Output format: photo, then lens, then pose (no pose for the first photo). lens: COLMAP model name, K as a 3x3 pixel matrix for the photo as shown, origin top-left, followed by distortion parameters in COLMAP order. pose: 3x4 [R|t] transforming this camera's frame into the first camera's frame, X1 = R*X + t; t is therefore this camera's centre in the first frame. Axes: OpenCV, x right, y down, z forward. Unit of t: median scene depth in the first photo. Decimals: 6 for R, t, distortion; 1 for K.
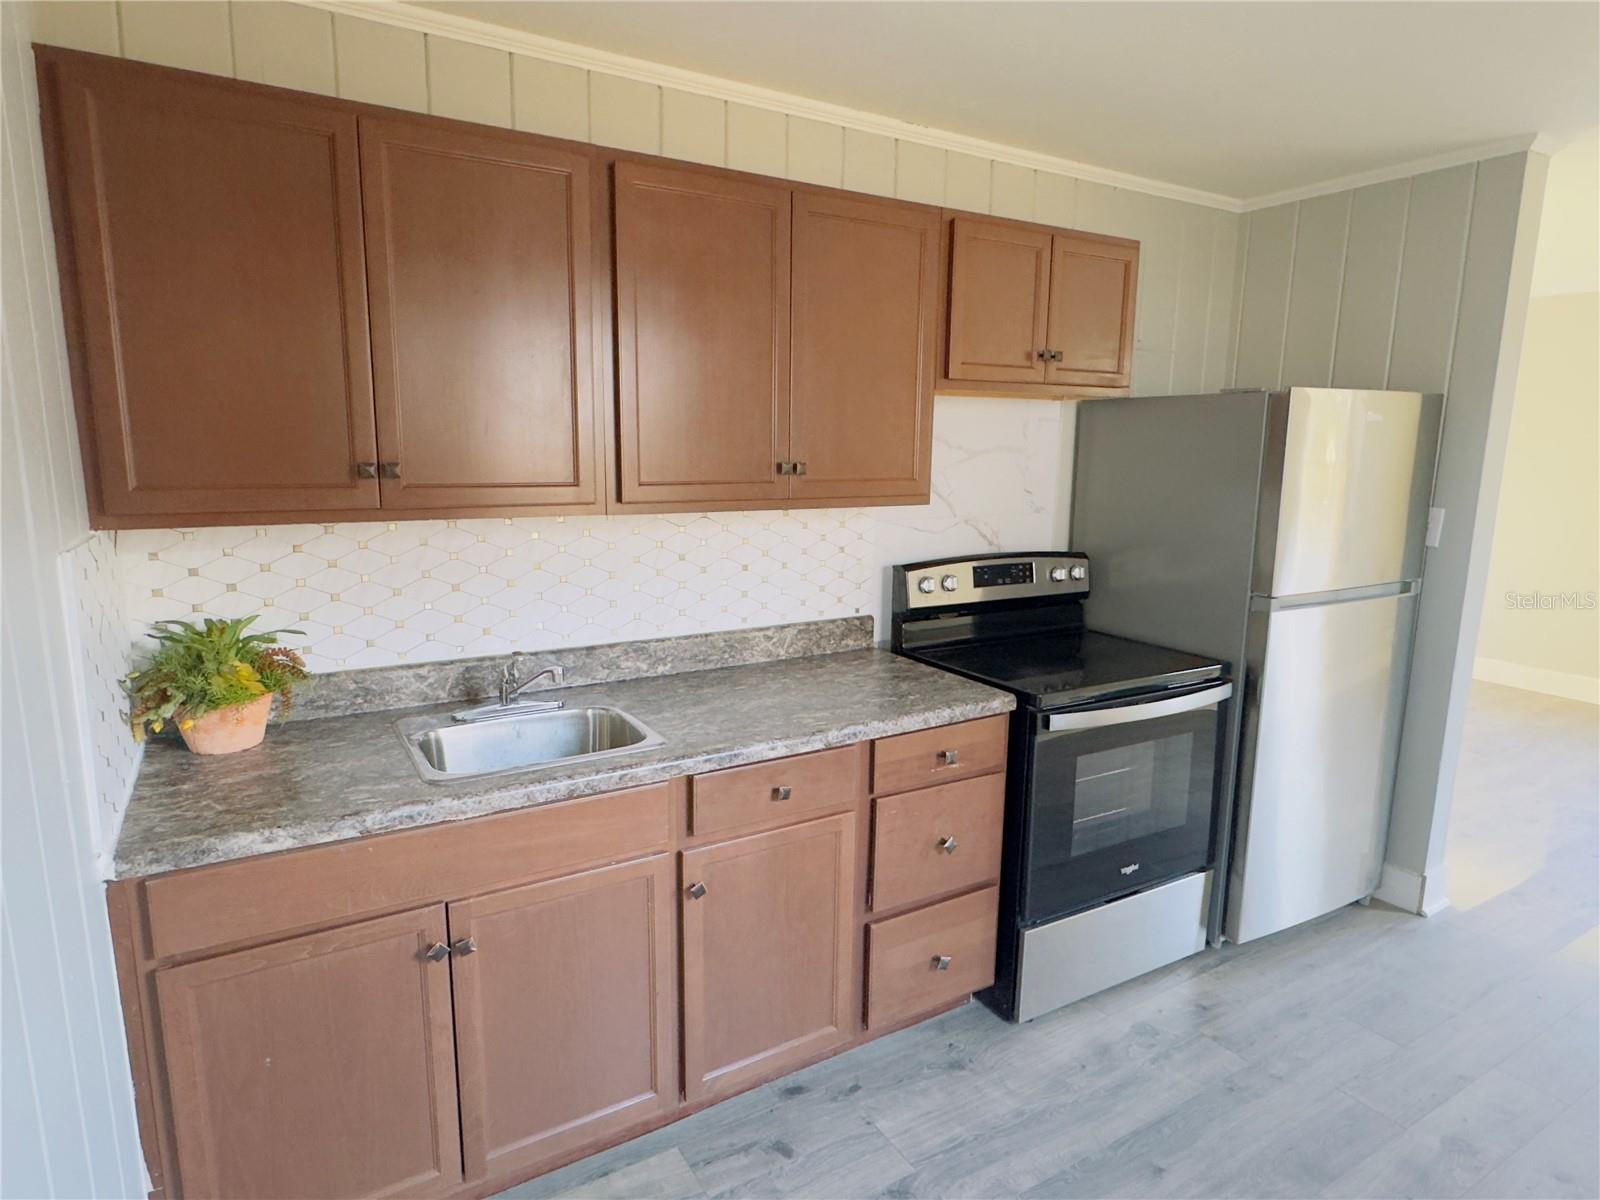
lens RADIAL K [[902.4, 0, 806.9], [0, 902.4, 607.0], [0, 0, 1]] dist [0.000295, -0.002260]
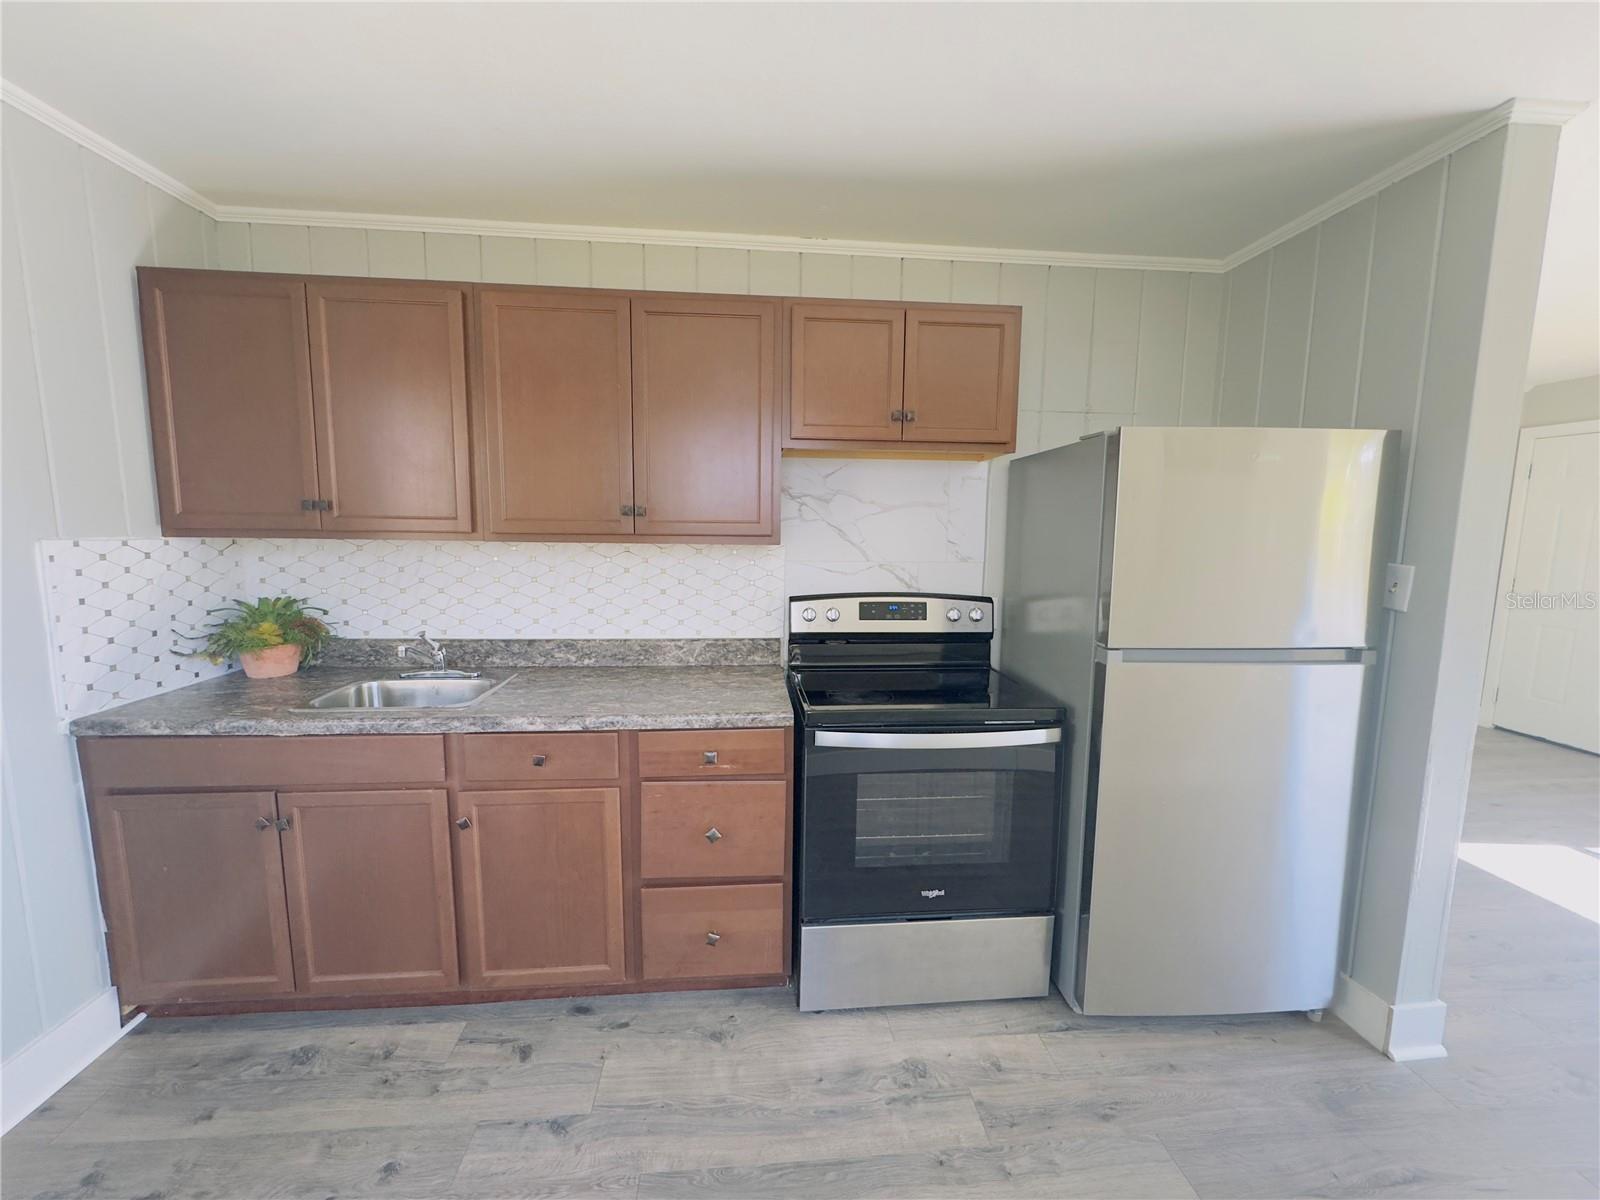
lens RADIAL K [[635.8, 0, 797.5], [0, 635.8, 601.7], [0, 0, 1]] dist [-0.001006, -0.000258]
pose [[0.900417, 0.051580, -0.431959, 0.525641], [-0.080730, 0.995511, -0.049406, 0.000815], [0.427472, 0.079358, 0.900539, 0.266316]]
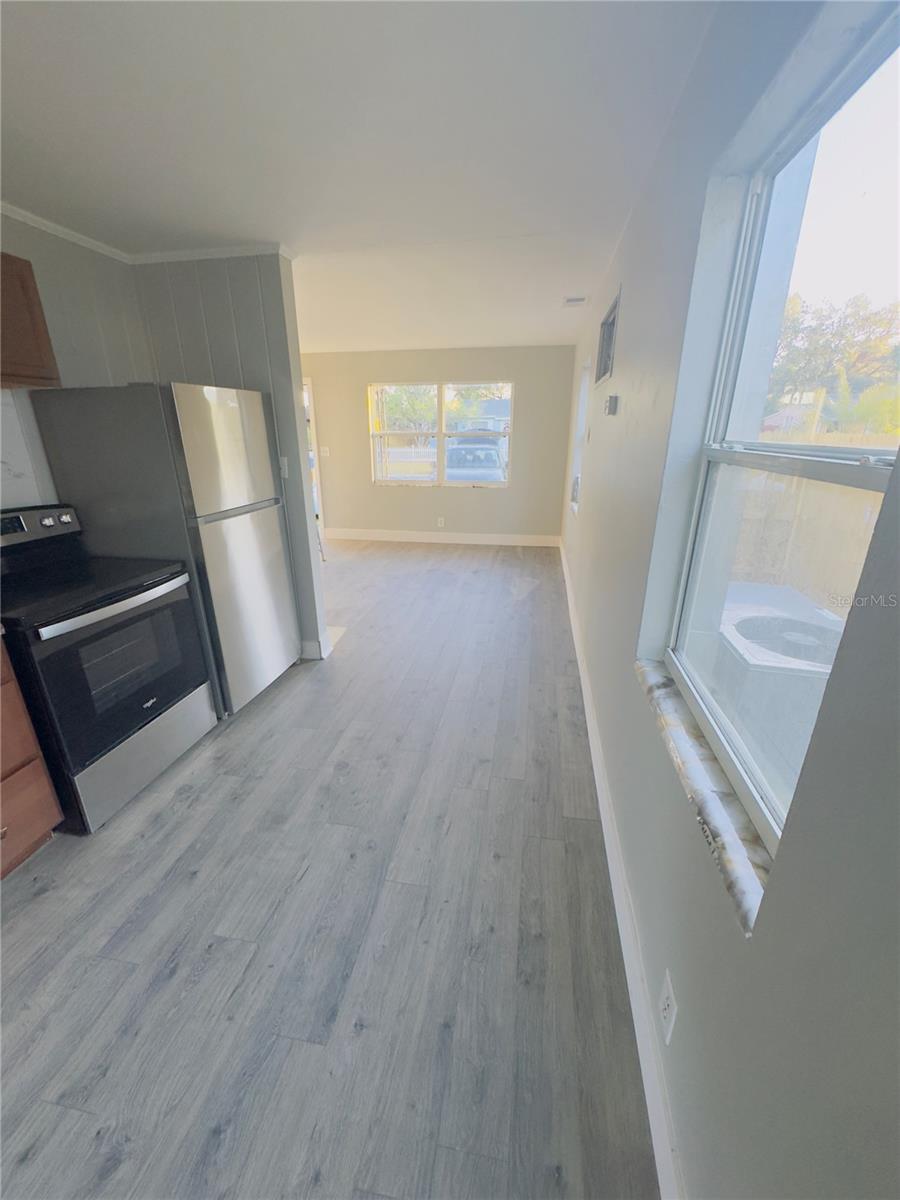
lens RADIAL K [[476.9, 0, 448.4], [0, 476.9, 597.6], [0, 0, 1]] dist [-0.001006, -0.000258]
pose [[0.658211, -0.263678, 0.705147, 0.167381], [0.148378, 0.963722, 0.221866, 0.005565], [-0.738067, -0.041406, 0.673456, 0.063563]]
